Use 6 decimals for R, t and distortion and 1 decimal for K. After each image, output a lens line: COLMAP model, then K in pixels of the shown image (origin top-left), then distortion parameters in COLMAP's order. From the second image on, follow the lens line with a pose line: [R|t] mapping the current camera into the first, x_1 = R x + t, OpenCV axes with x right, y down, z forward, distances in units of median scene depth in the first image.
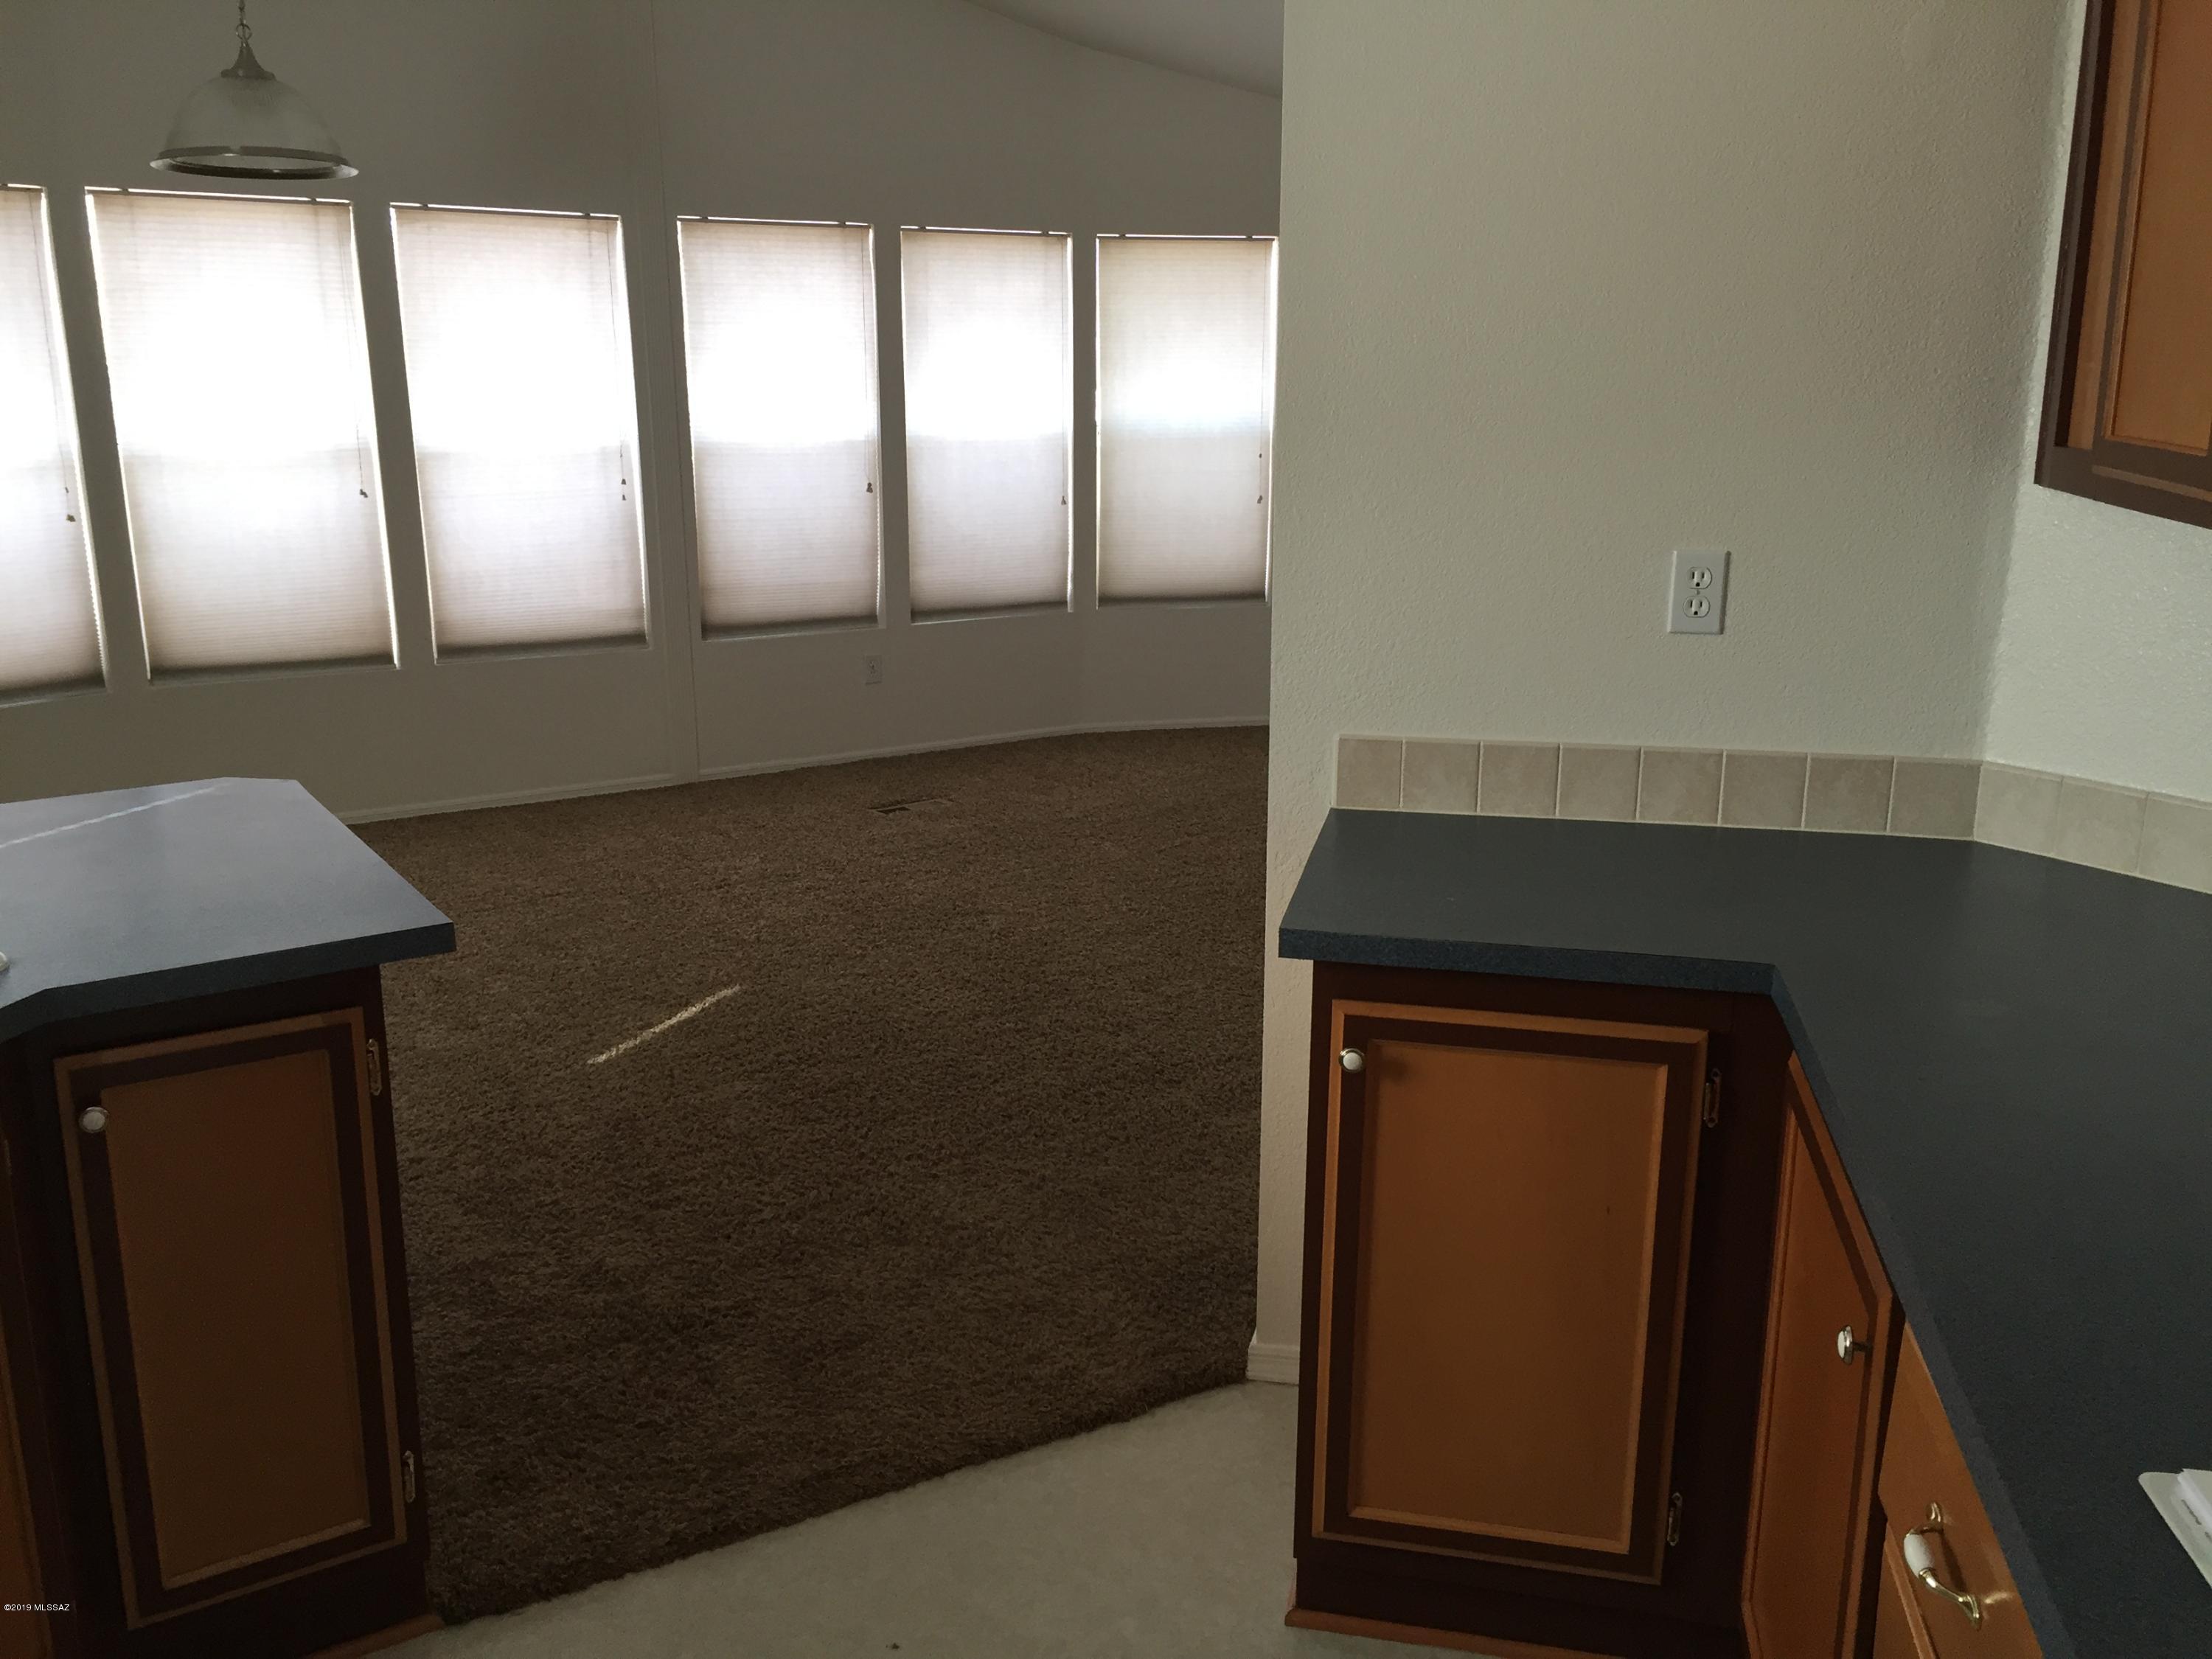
lens RADIAL K [[1875.7, 0, 1104.4], [0, 1875.7, 822.8], [0, 0, 1]] dist [0.073800, -0.102112]
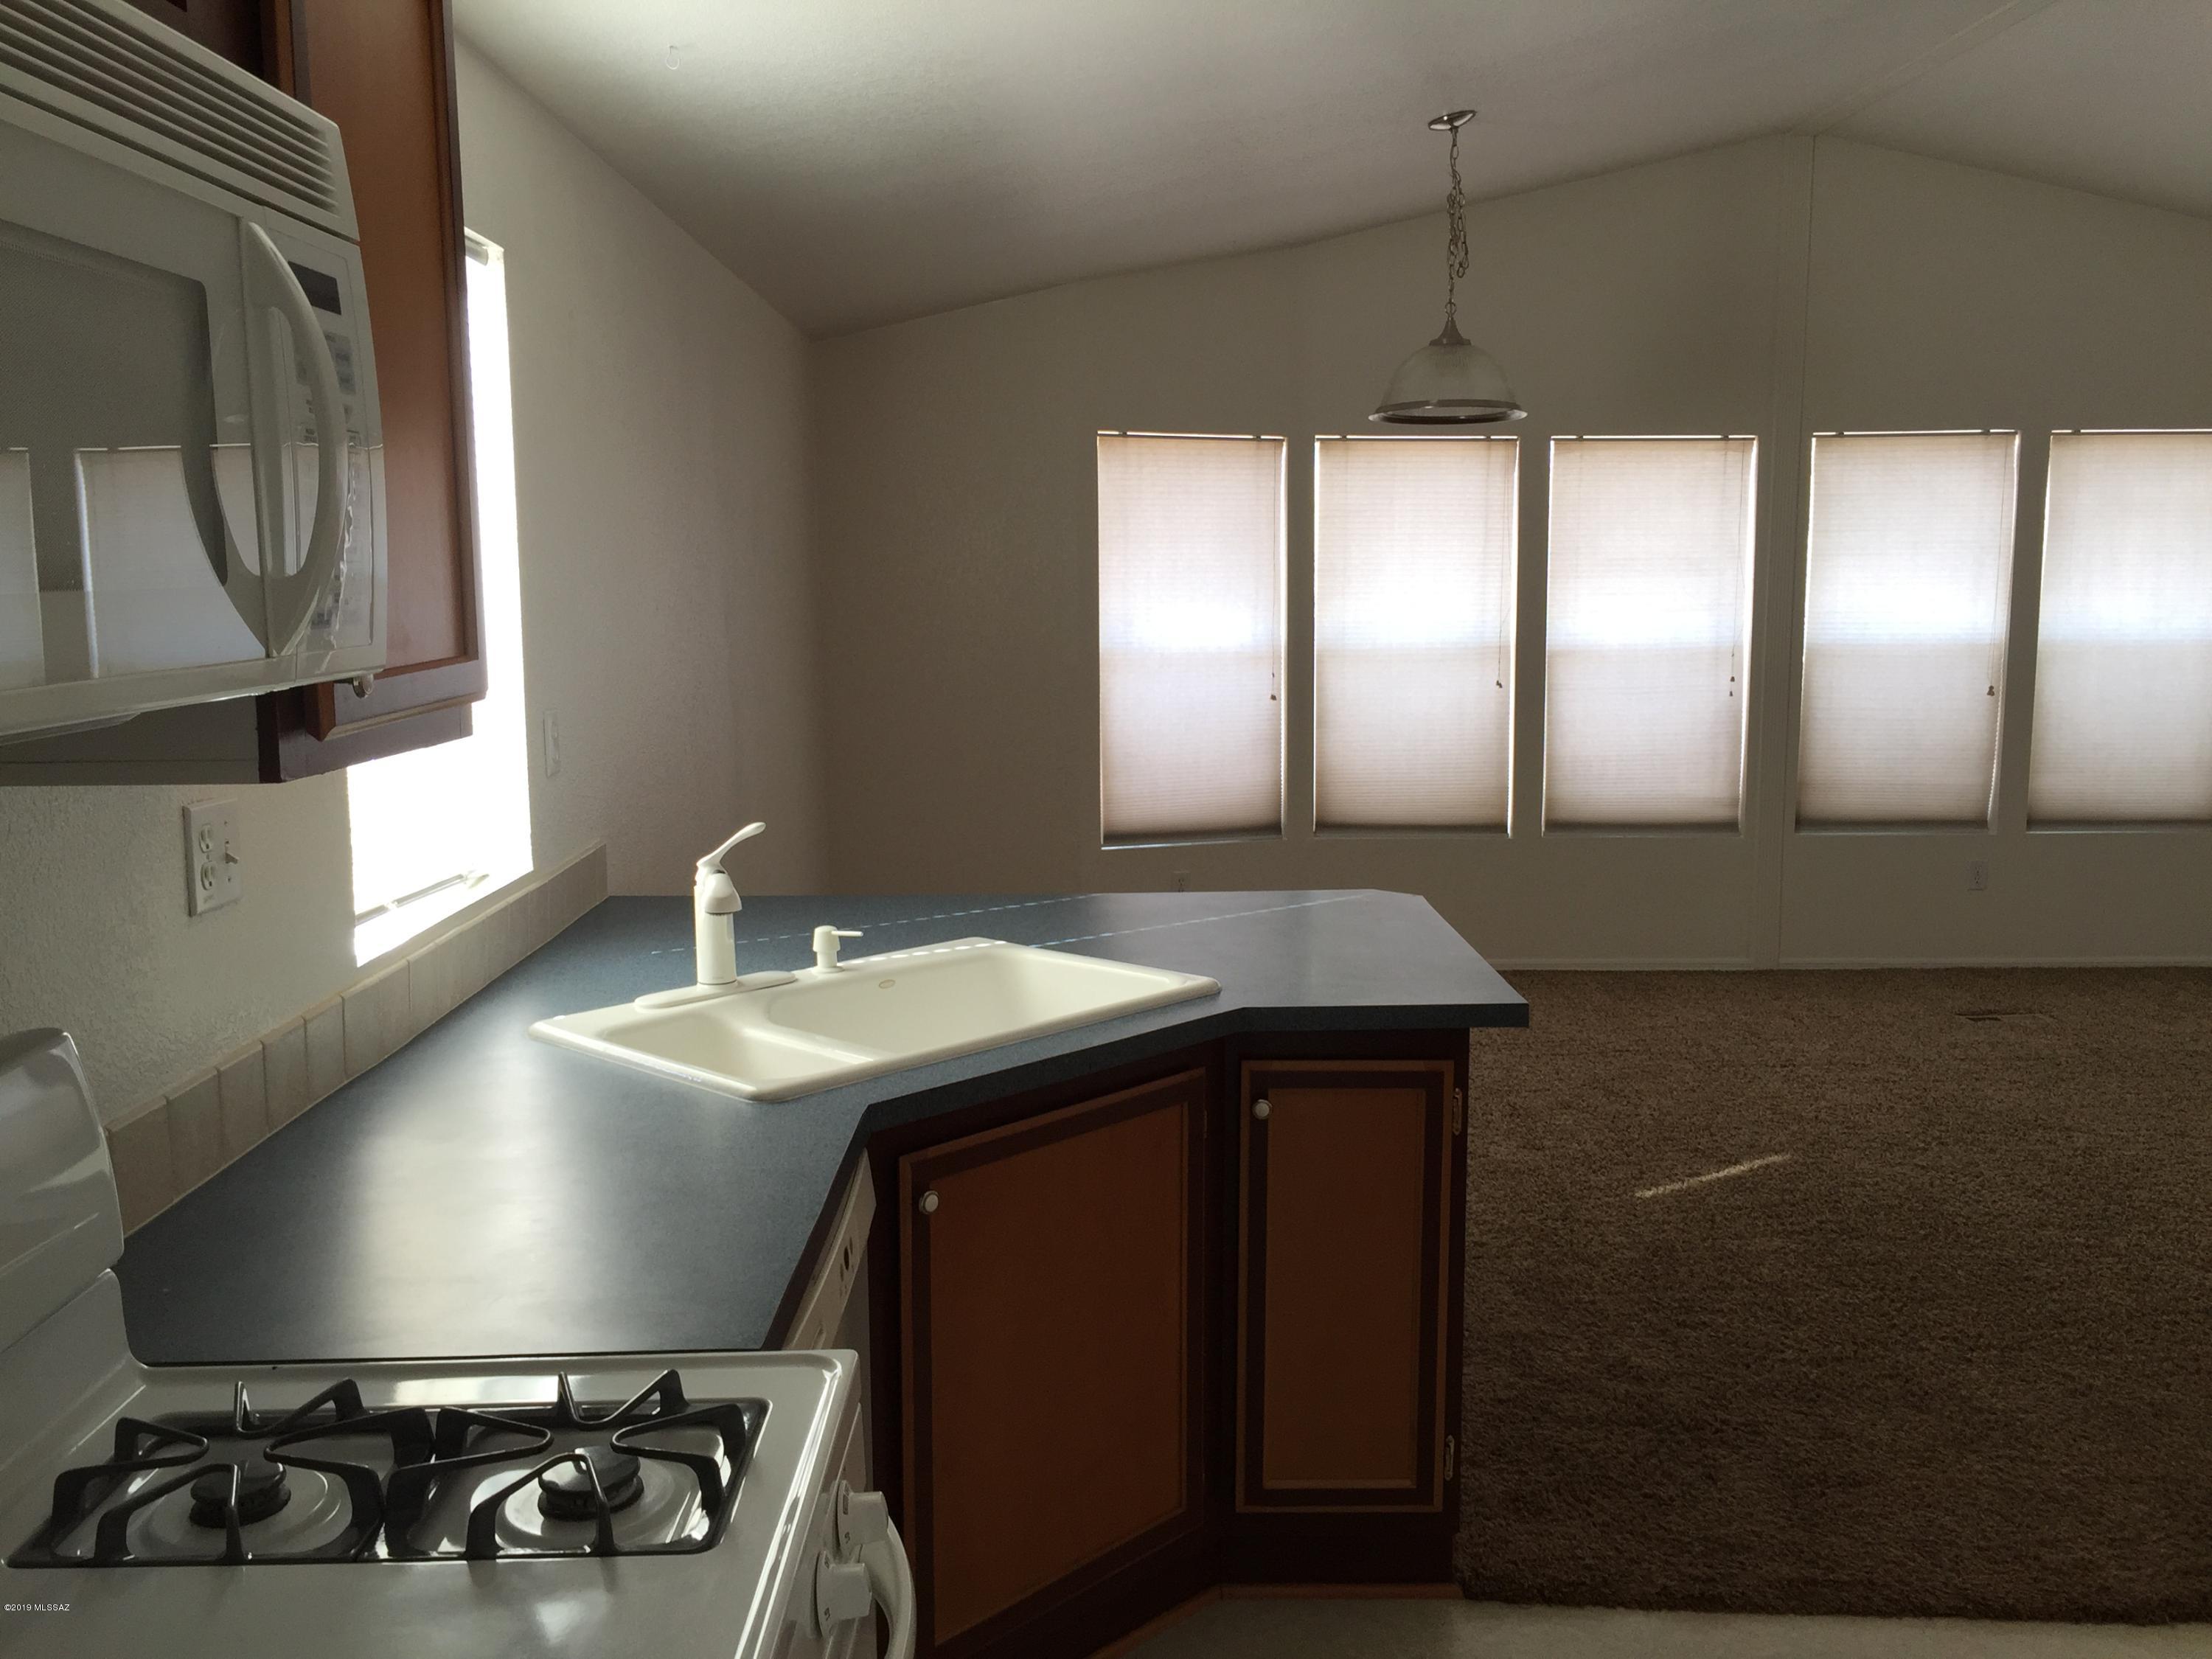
lens RADIAL K [[1875.7, 0, 1102.8], [0, 1875.7, 828.0], [0, 0, 1]] dist [0.073800, -0.102112]
pose [[0.838864, 0.068319, -0.540036, 0.030395], [-0.124948, 0.989770, -0.068874, 0.021631], [0.529806, 0.125253, 0.838819, -0.075444]]
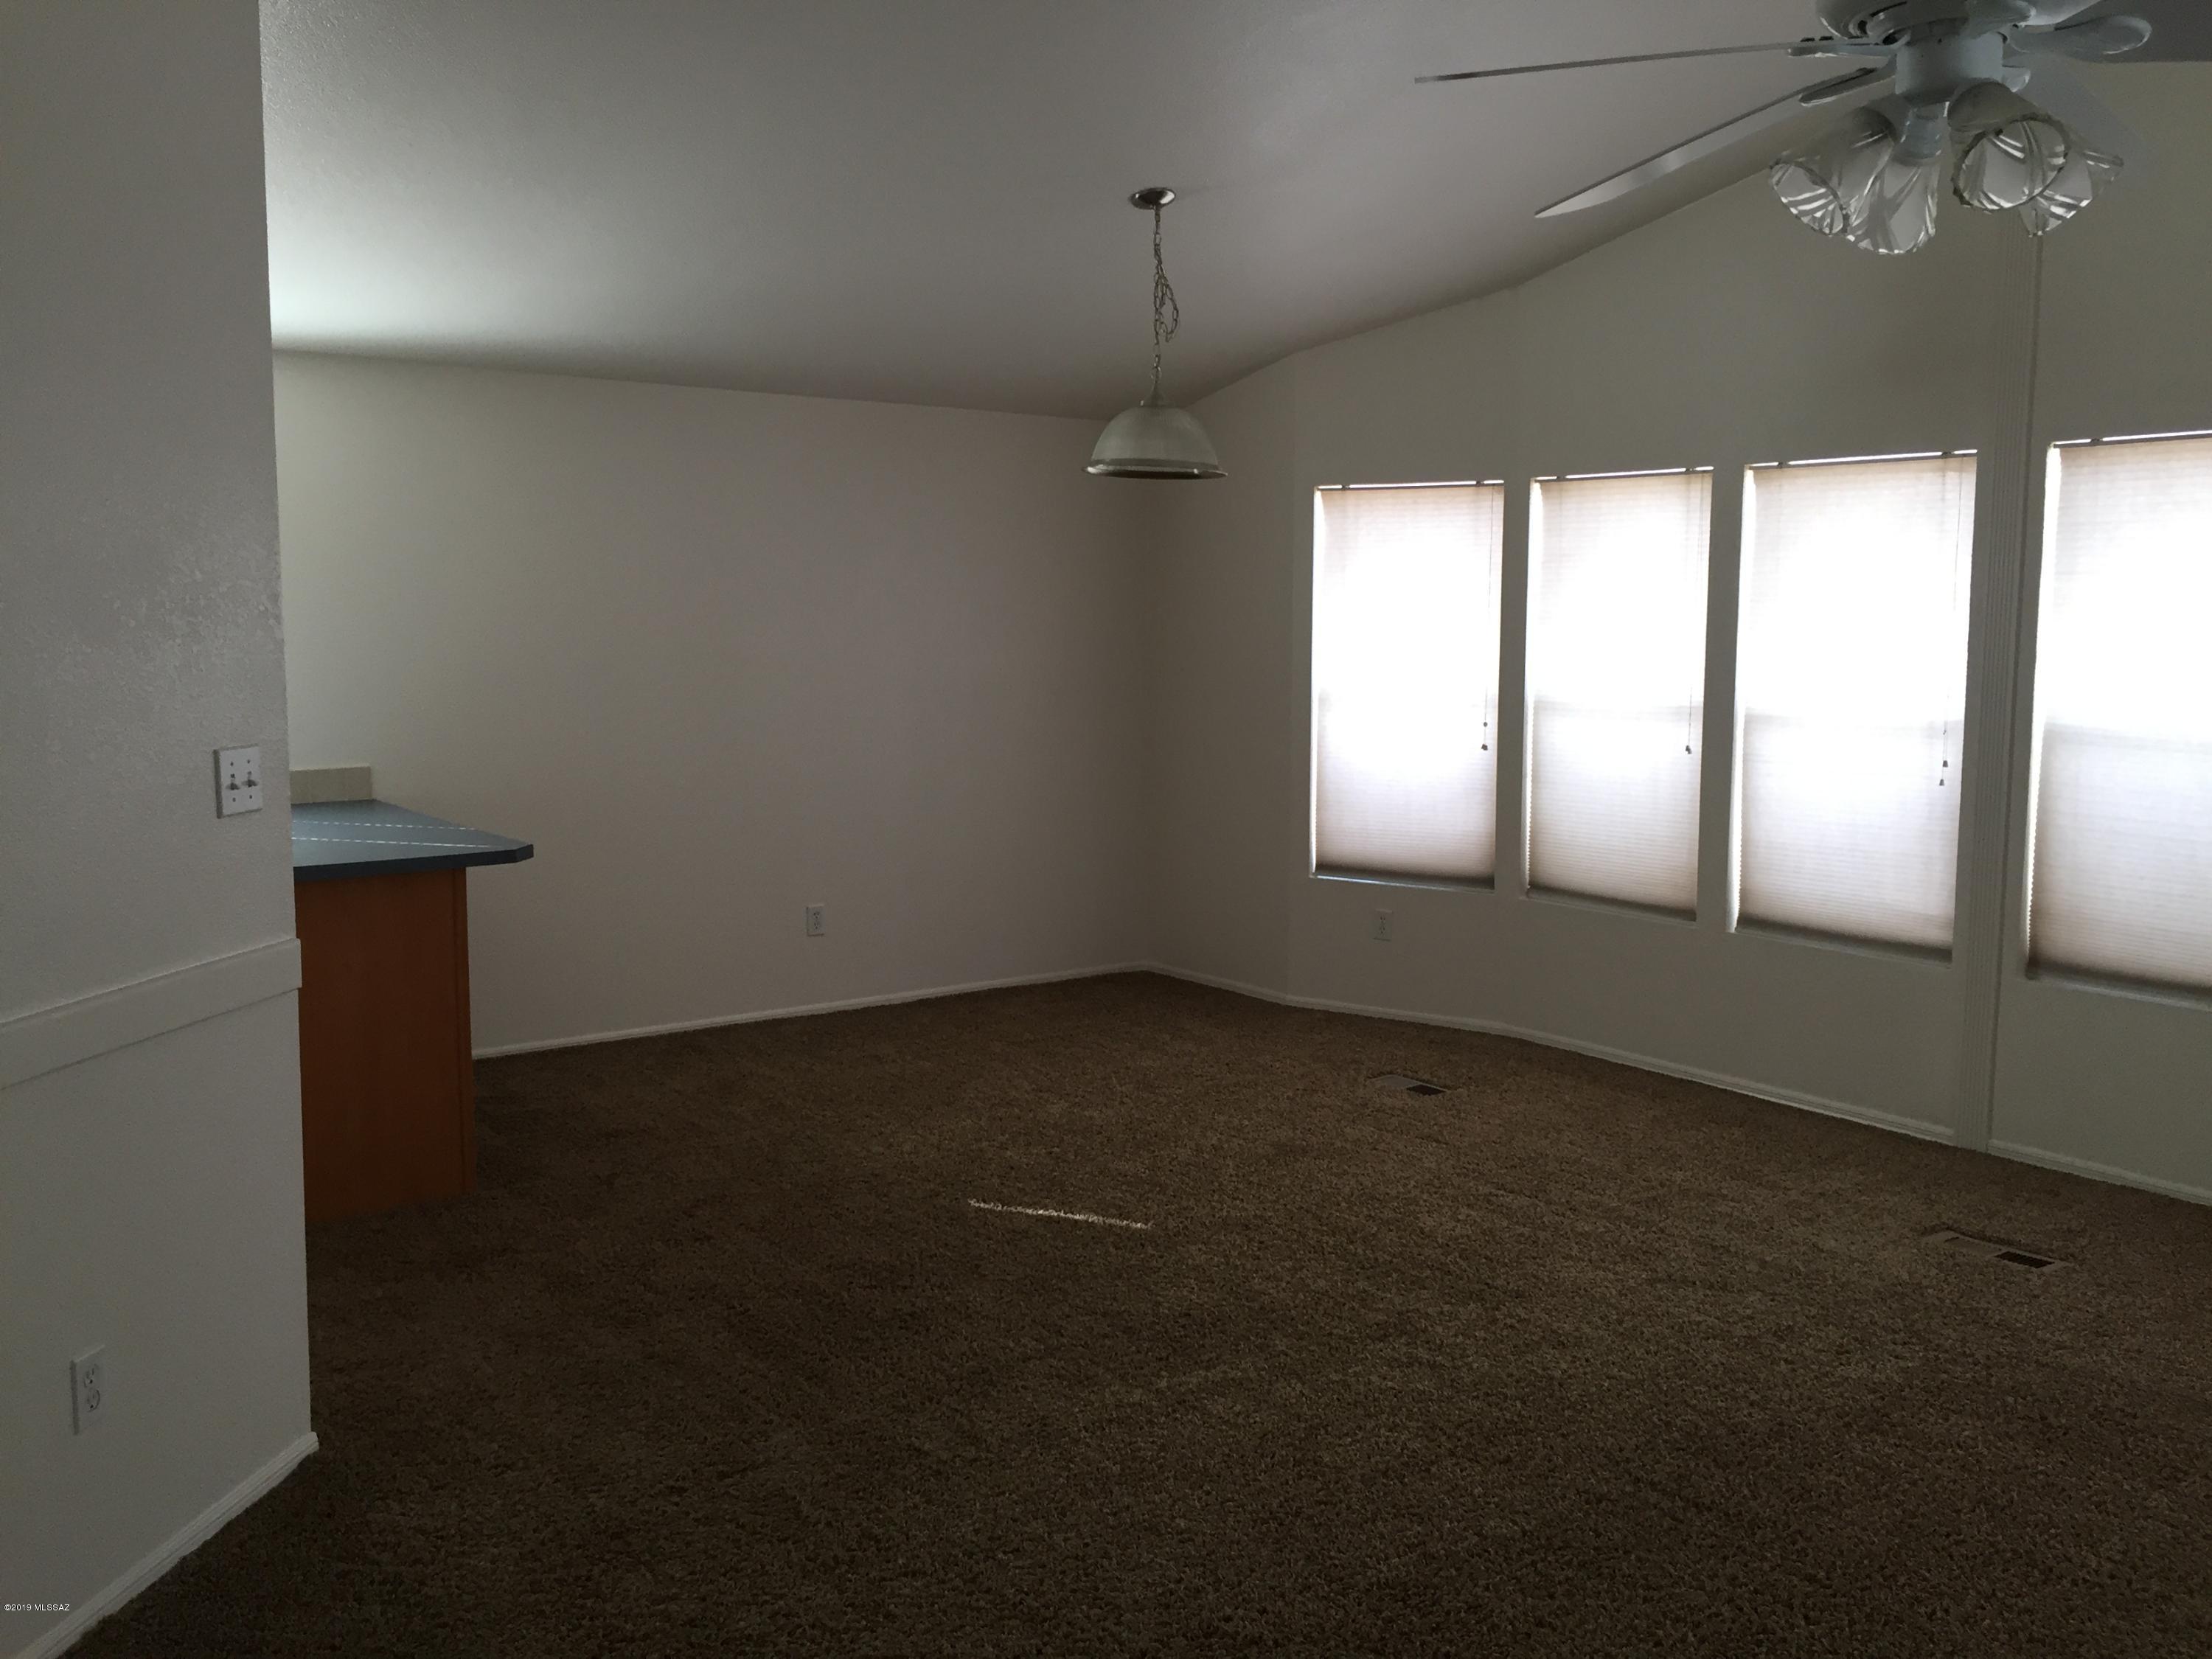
lens RADIAL K [[1875.7, 0, 1056.7], [0, 1875.7, 816.5], [0, 0, 1]] dist [0.073800, -0.102112]
pose [[0.034425, 0.101425, -0.994247, 0.617320], [-0.252538, 0.963435, 0.089538, -0.149522], [0.966974, 0.248002, 0.058780, 0.647697]]
